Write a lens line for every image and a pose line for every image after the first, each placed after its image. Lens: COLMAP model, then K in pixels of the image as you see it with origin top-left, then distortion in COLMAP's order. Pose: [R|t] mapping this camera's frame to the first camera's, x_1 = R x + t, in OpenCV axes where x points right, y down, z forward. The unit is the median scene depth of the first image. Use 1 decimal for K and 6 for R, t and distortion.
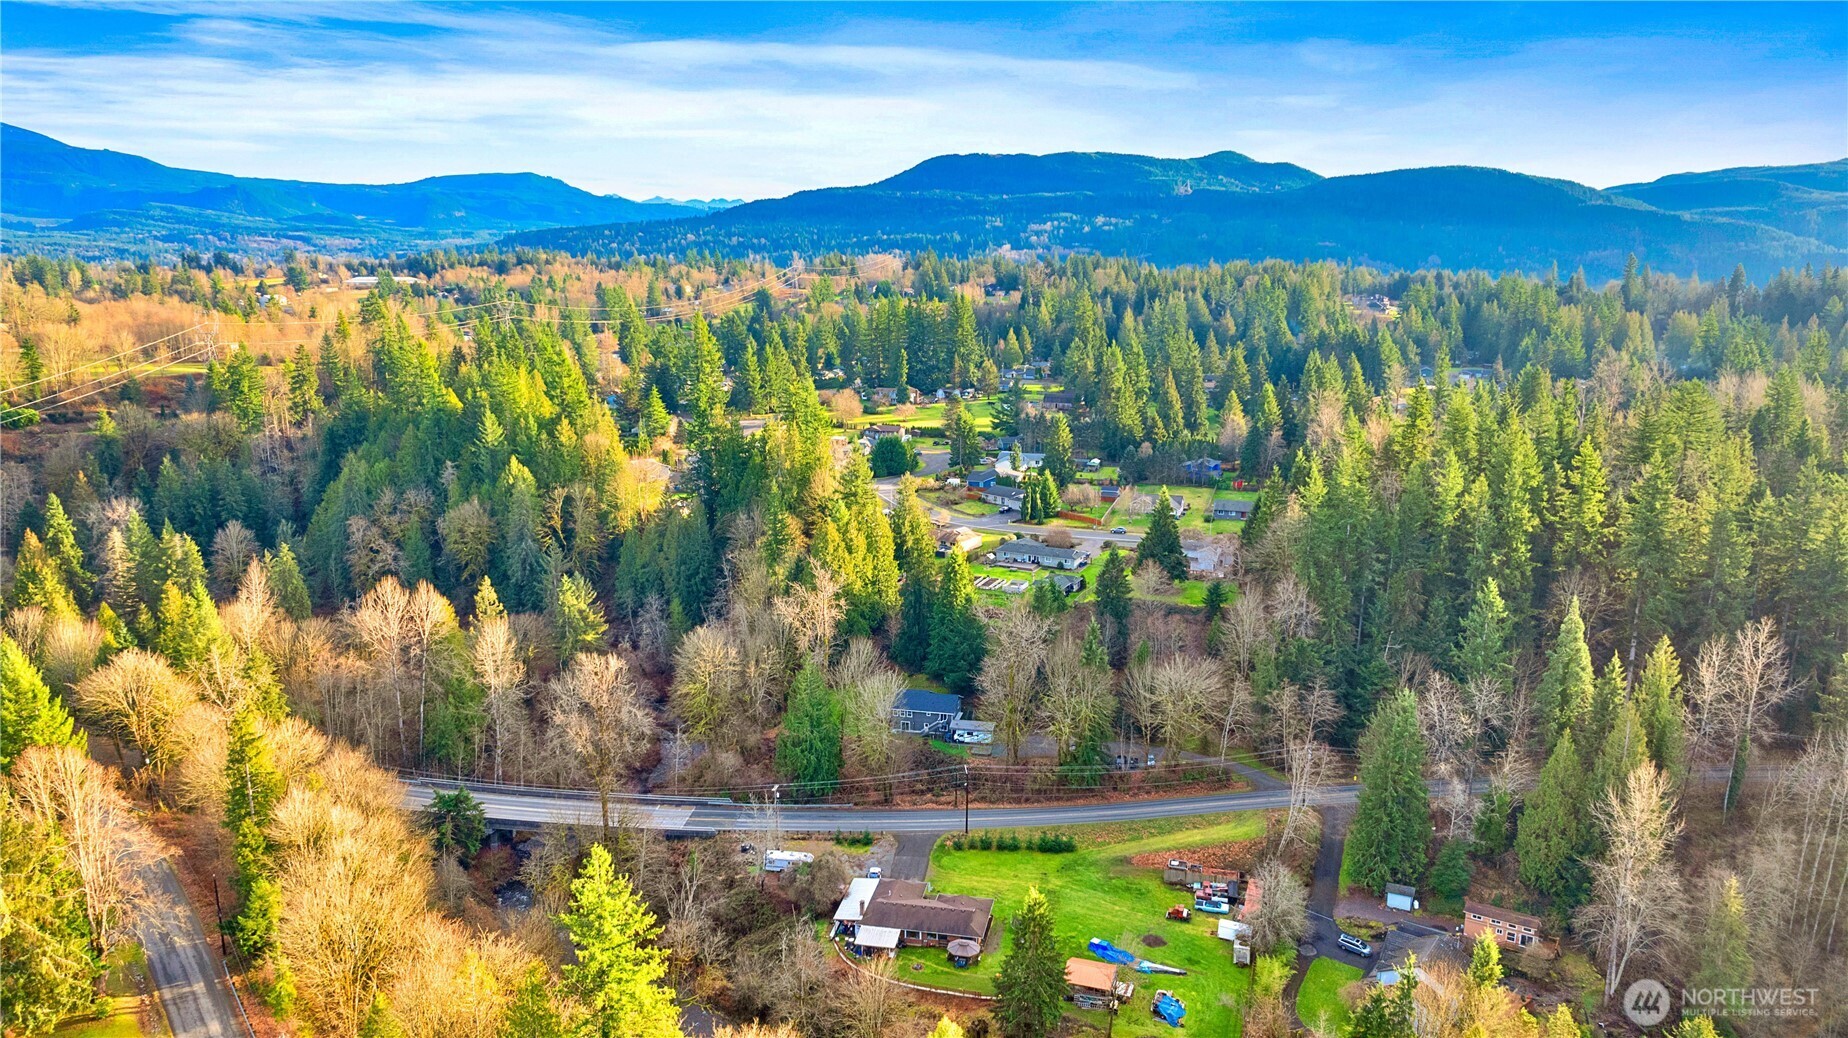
lens RADIAL K [[1307.1, 0, 928.6], [0, 1307.1, 519.2], [0, 0, 1]] dist [-0.056960, 0.057625]
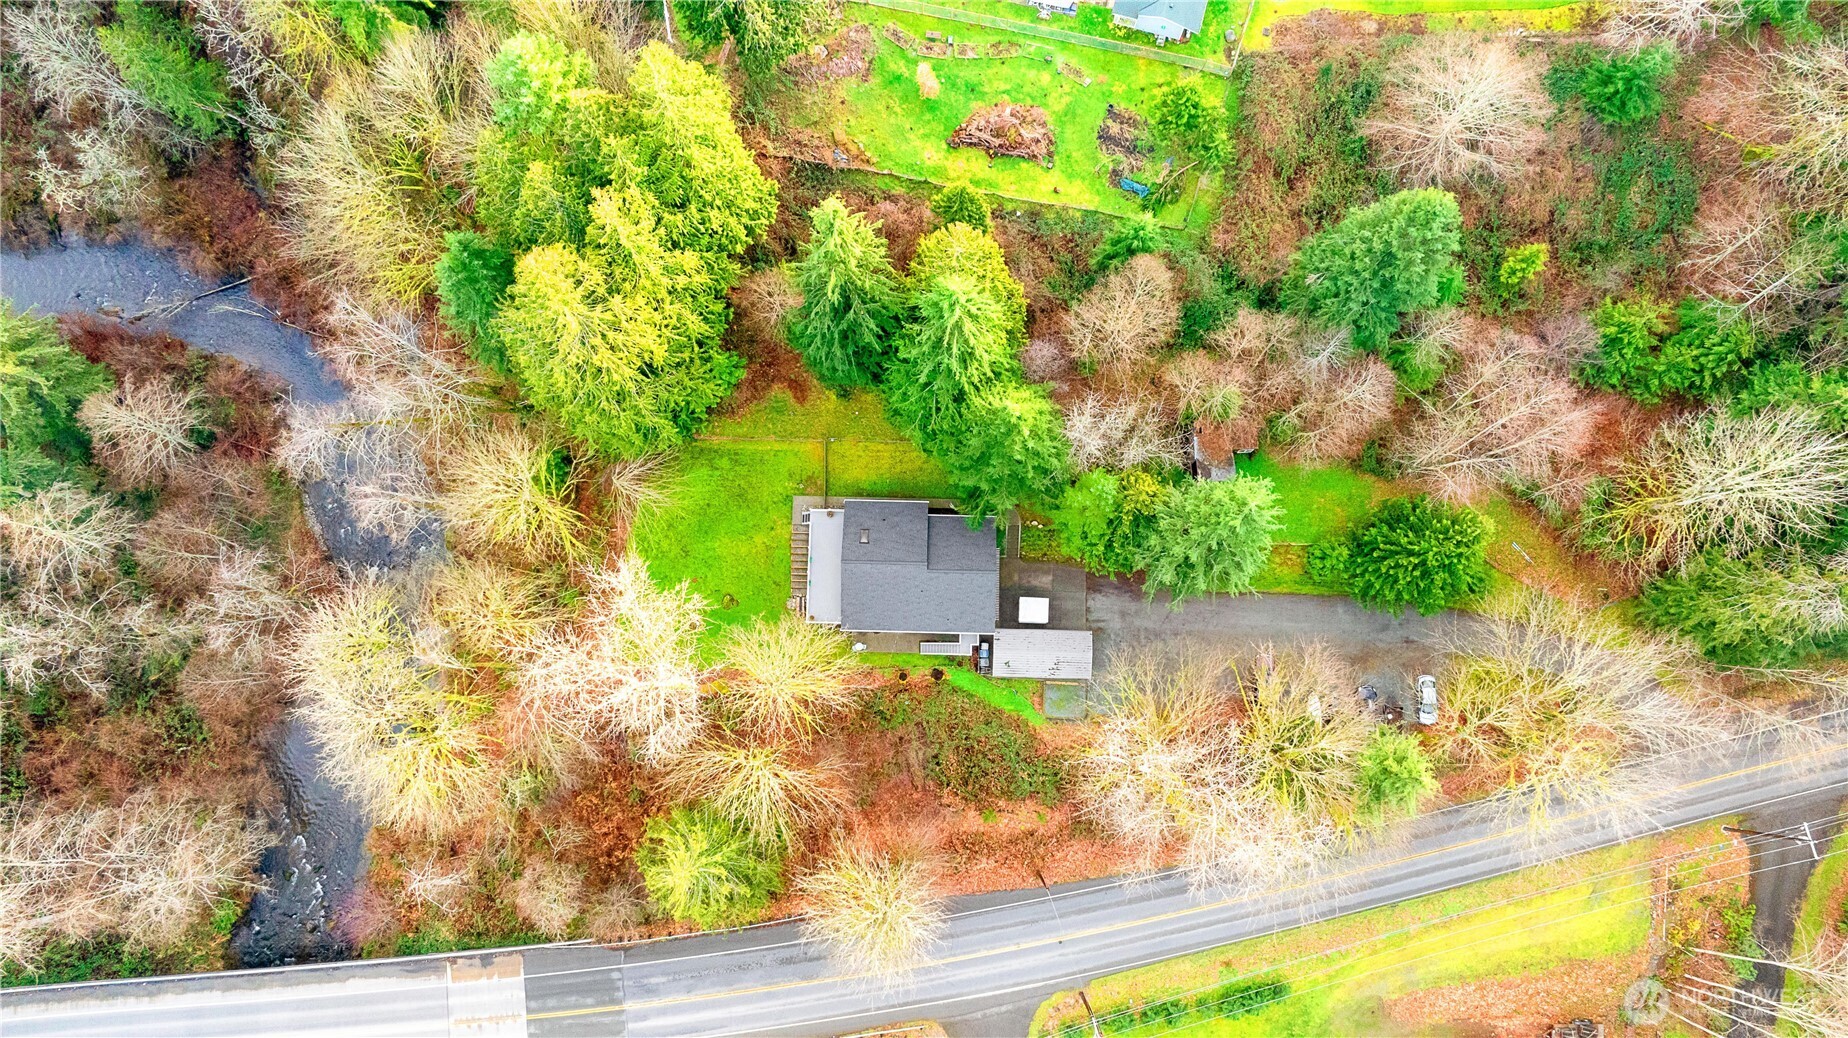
lens RADIAL K [[1307.1, 0, 928.6], [0, 1307.1, 519.2], [0, 0, 1]] dist [-0.056960, 0.057625]
pose [[0.980774, -0.193561, 0.024837, -0.005431], [0.042357, 0.335384, 0.941129, -0.252784], [-0.190496, -0.921983, 0.337134, 0.822847]]
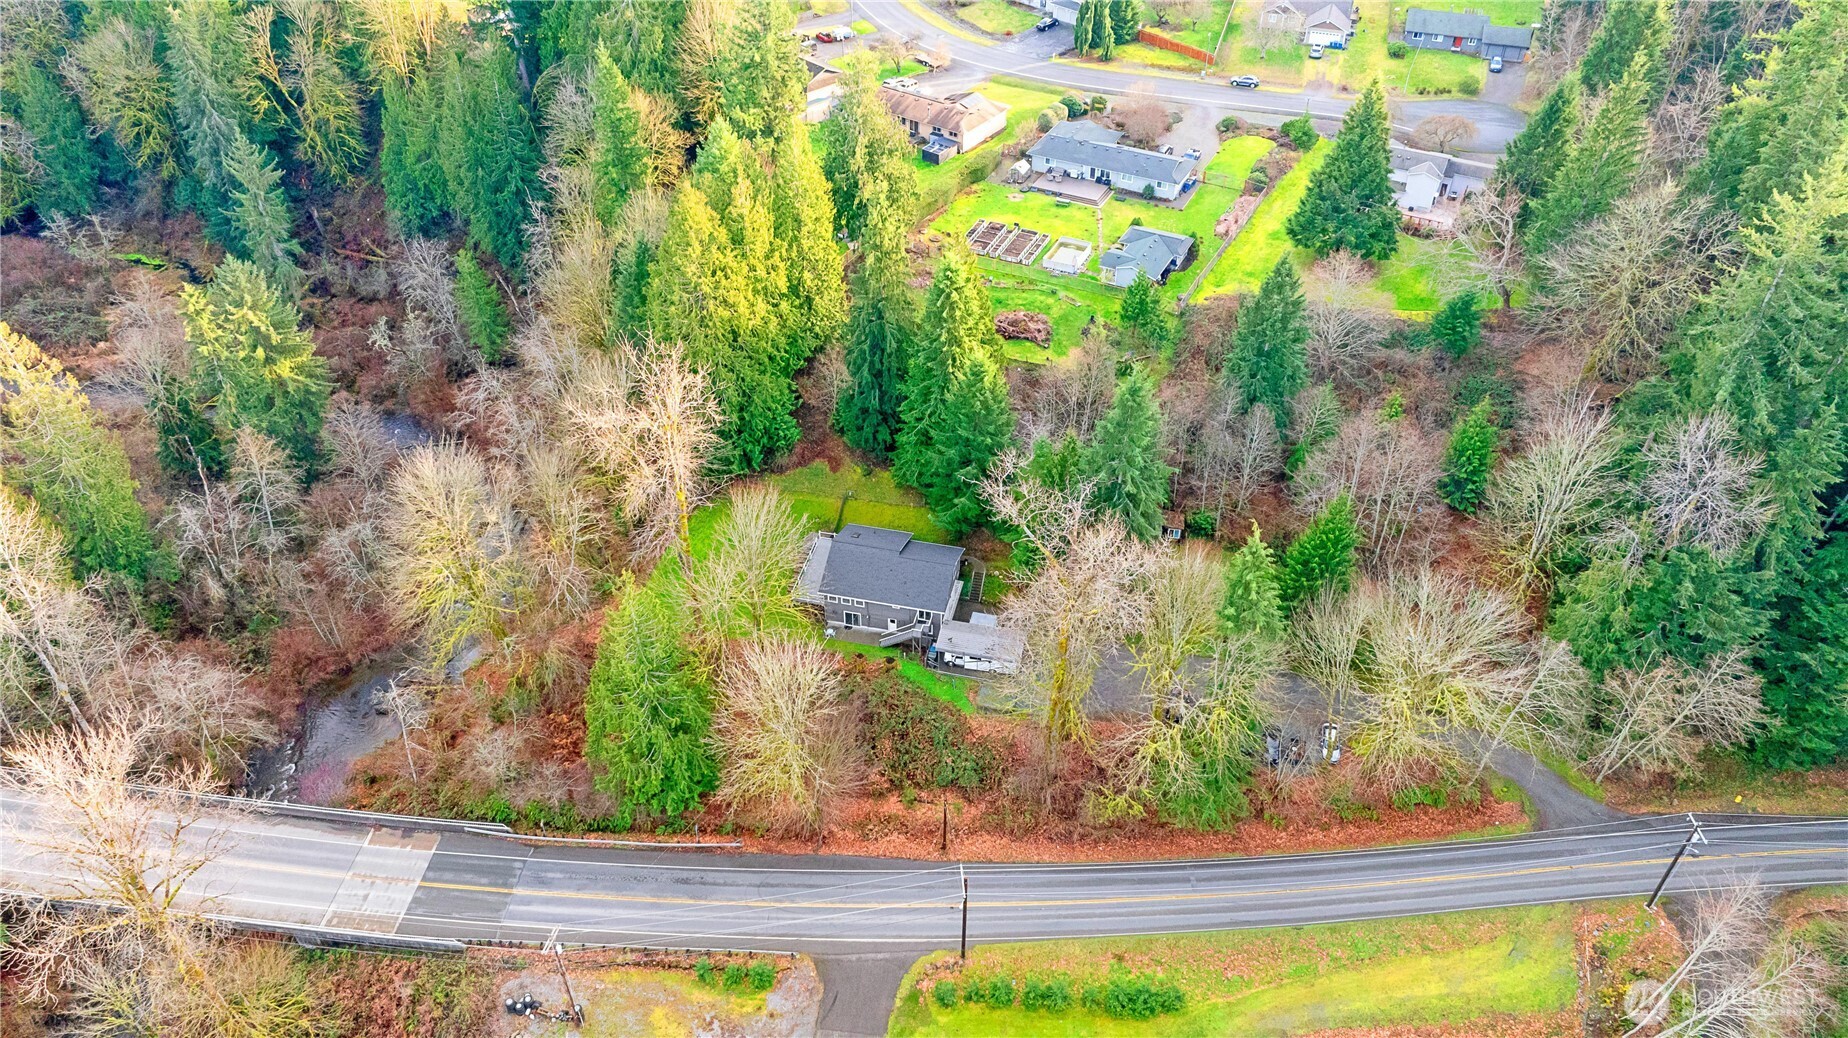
lens RADIAL K [[1307.1, 0, 928.6], [0, 1307.1, 519.2], [0, 0, 1]] dist [-0.056960, 0.057625]
pose [[0.999953, 0.004181, -0.008705, 0.016009], [0.000356, 0.884830, 0.465913, -0.111569], [0.009650, -0.465894, 0.884788, 0.520618]]
